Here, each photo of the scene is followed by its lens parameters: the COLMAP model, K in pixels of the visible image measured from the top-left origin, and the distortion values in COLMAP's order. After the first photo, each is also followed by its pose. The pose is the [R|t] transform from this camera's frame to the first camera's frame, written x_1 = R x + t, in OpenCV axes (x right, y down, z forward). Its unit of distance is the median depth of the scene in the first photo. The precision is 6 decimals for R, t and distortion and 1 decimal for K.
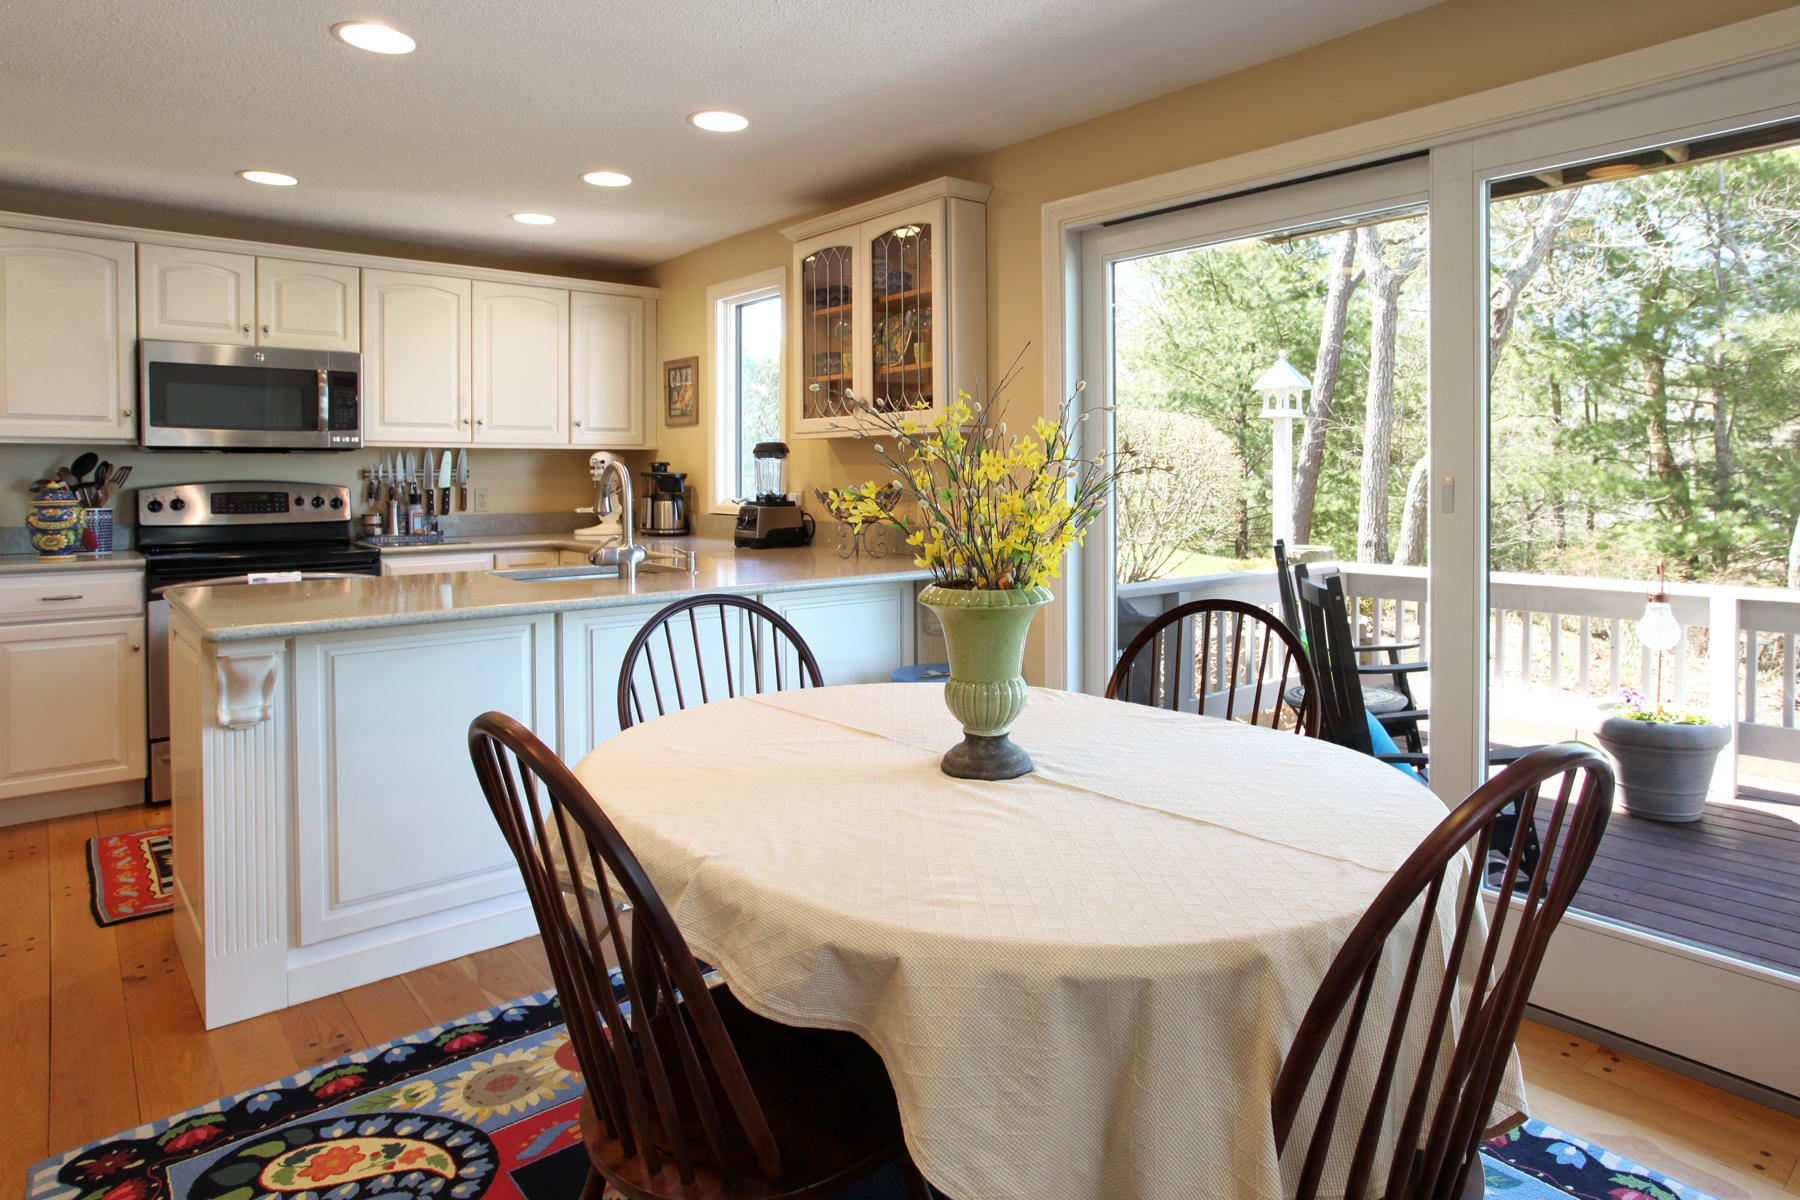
lens RADIAL K [[1026.3, 0, 926.6], [0, 1026.3, 486.1], [0, 0, 1]] dist [-0.042601, 0.050112]
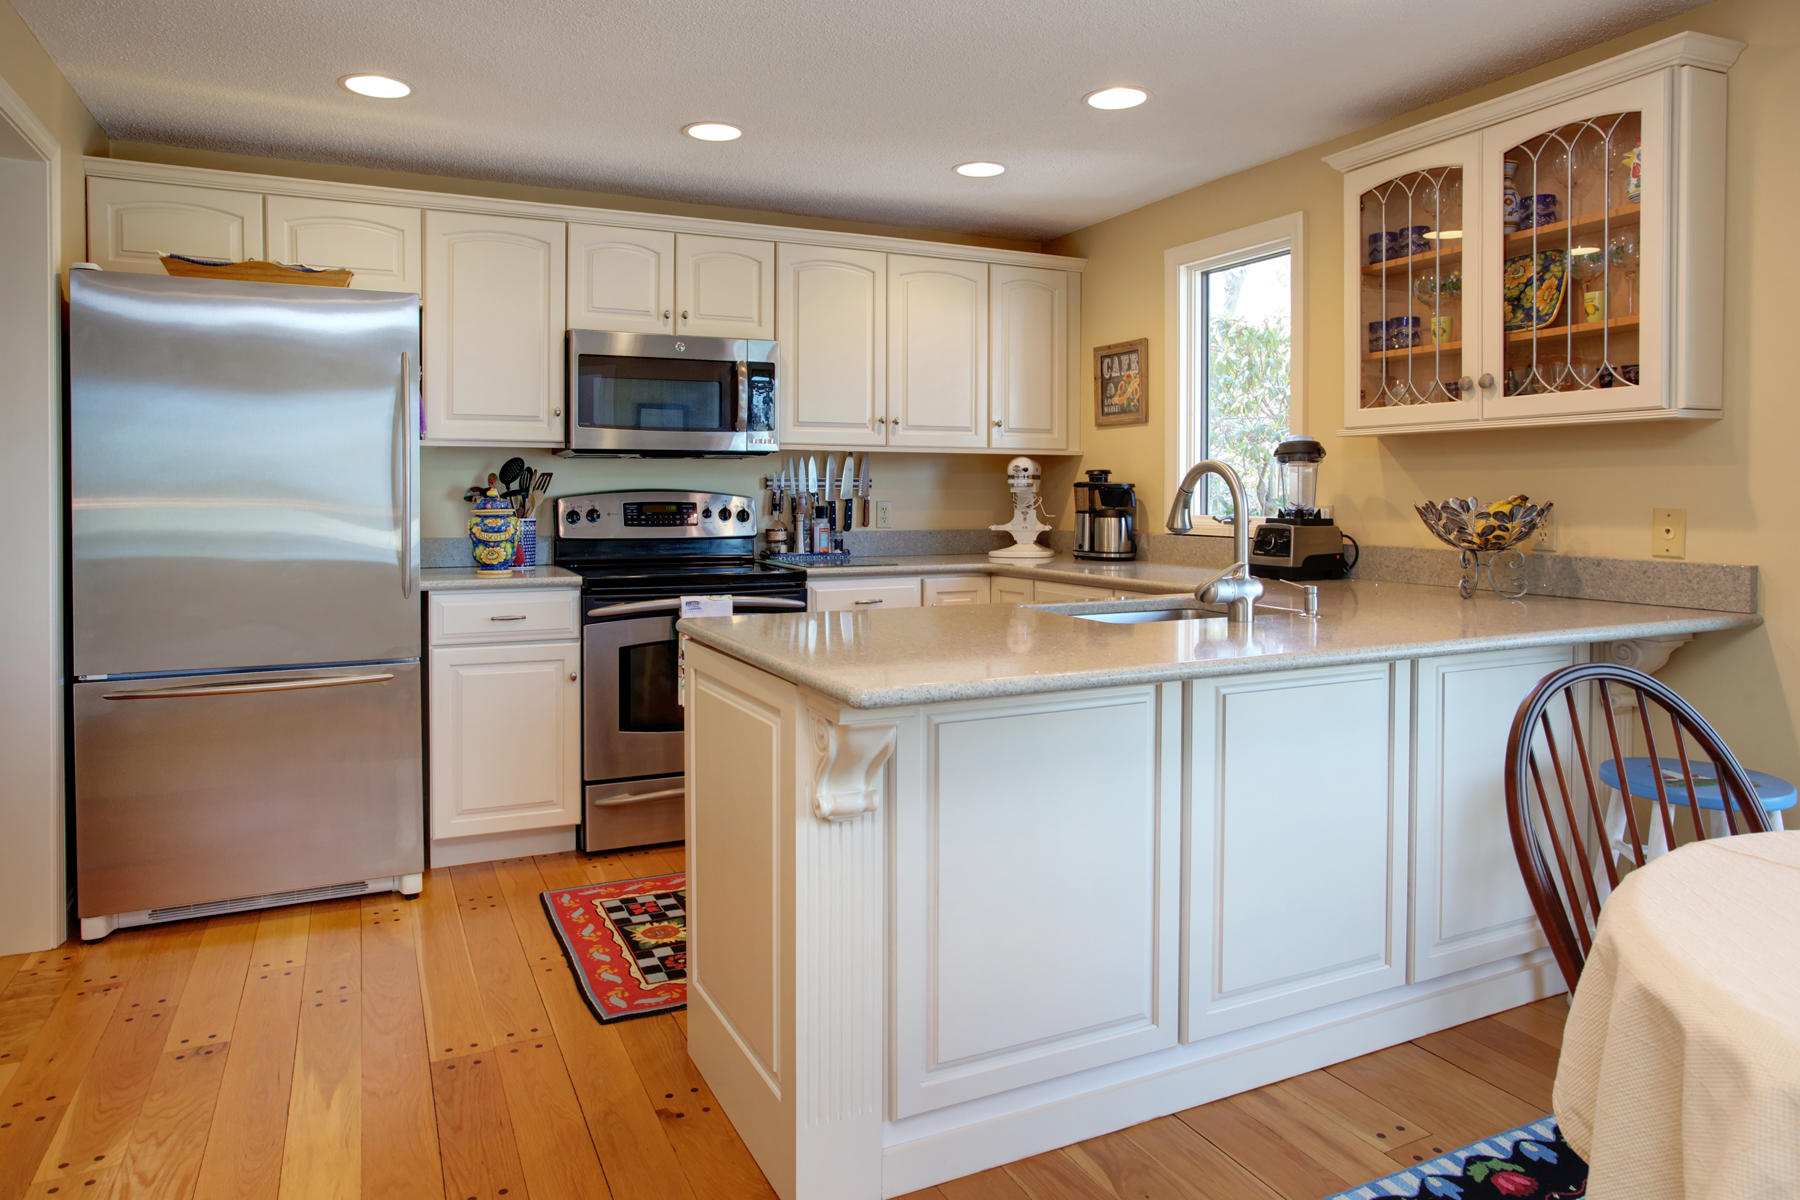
lens RADIAL K [[1107.3, 0, 892.1], [0, 1107.3, 507.4], [0, 0, 1]] dist [0.024978, 0.001285]
pose [[0.965902, 0.008378, -0.258771, -0.219081], [-0.007562, 0.999963, 0.004148, 0.004800], [0.258796, -0.002050, 0.965930, 0.120261]]
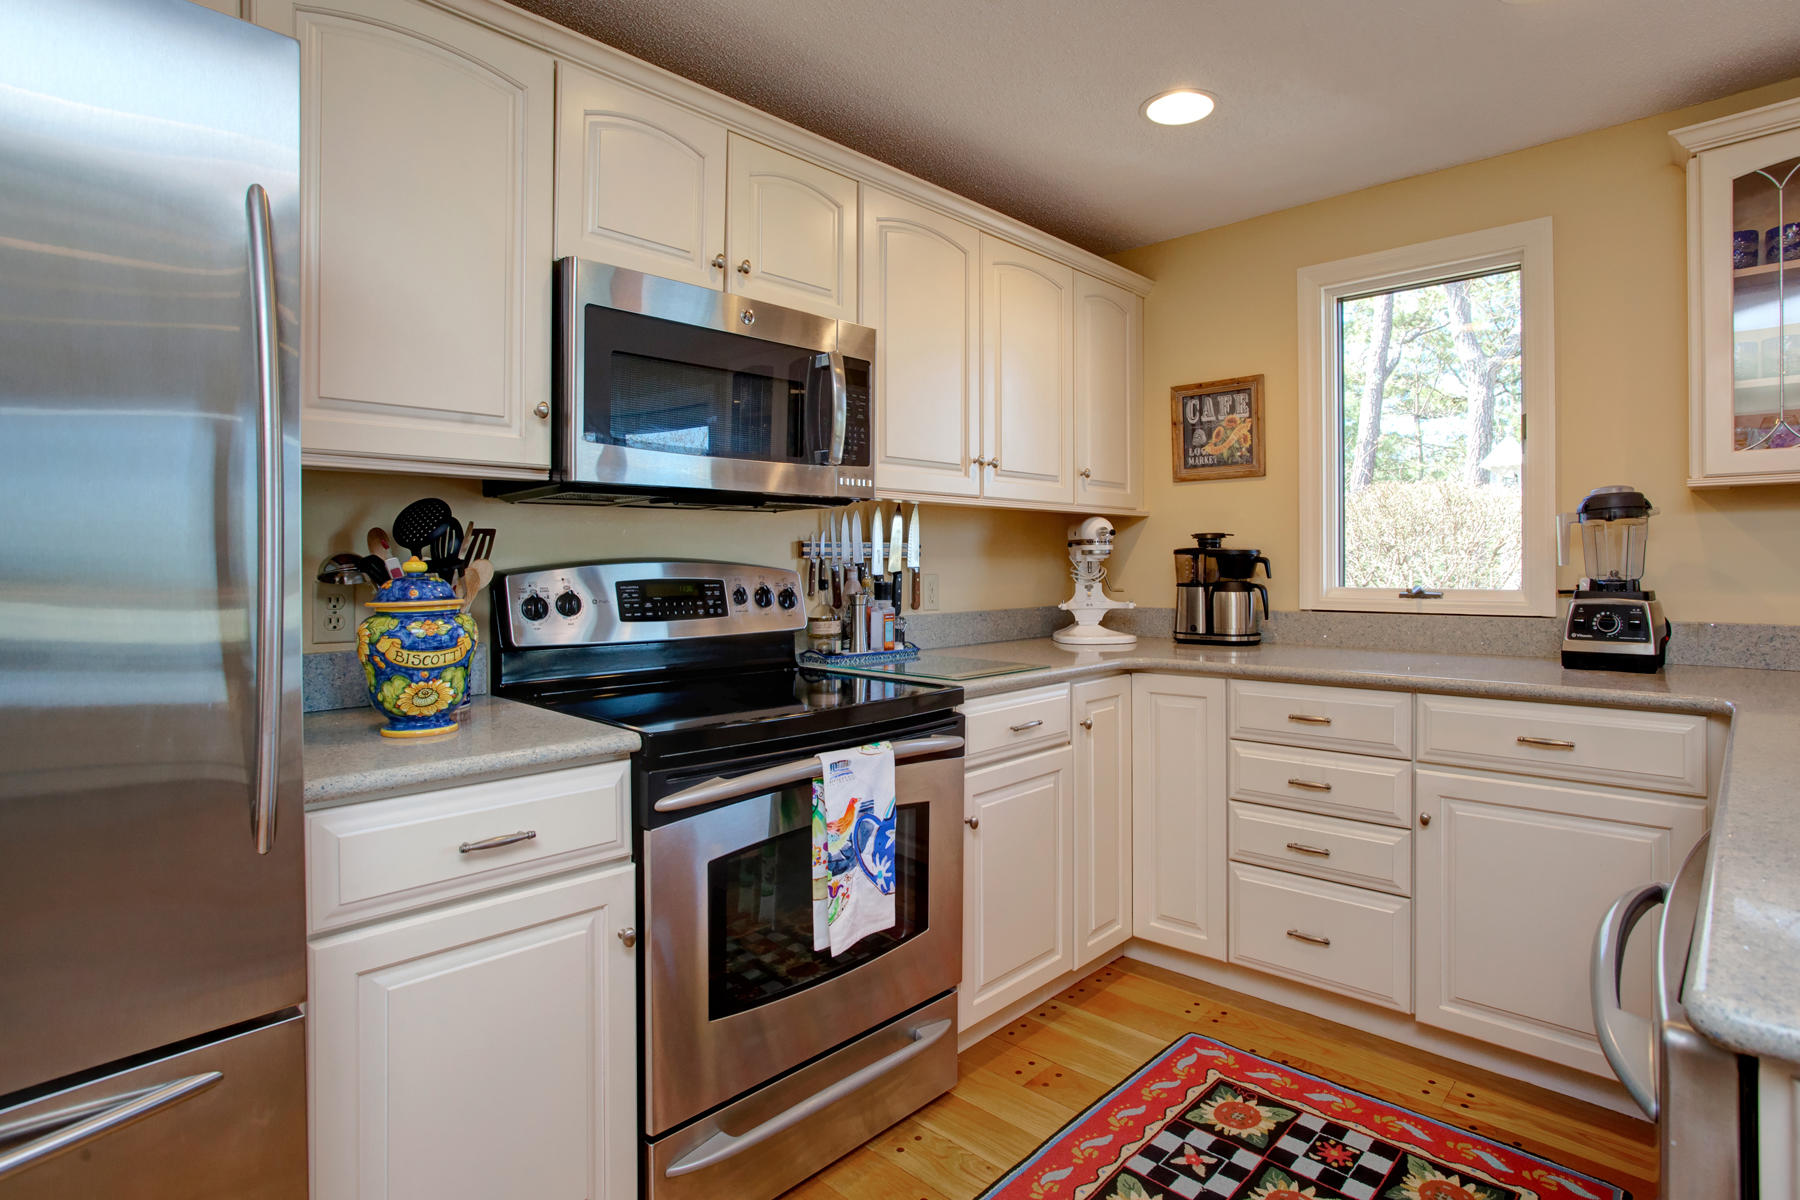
lens RADIAL K [[920.9, 0, 953.0], [0, 920.9, 556.1], [0, 0, 1]] dist [-0.002961, -0.000125]
pose [[0.991860, 0.000400, 0.127332, -0.575449], [0.001948, 0.999830, -0.018314, 0.002655], [-0.127318, 0.018413, 0.991691, 0.495090]]
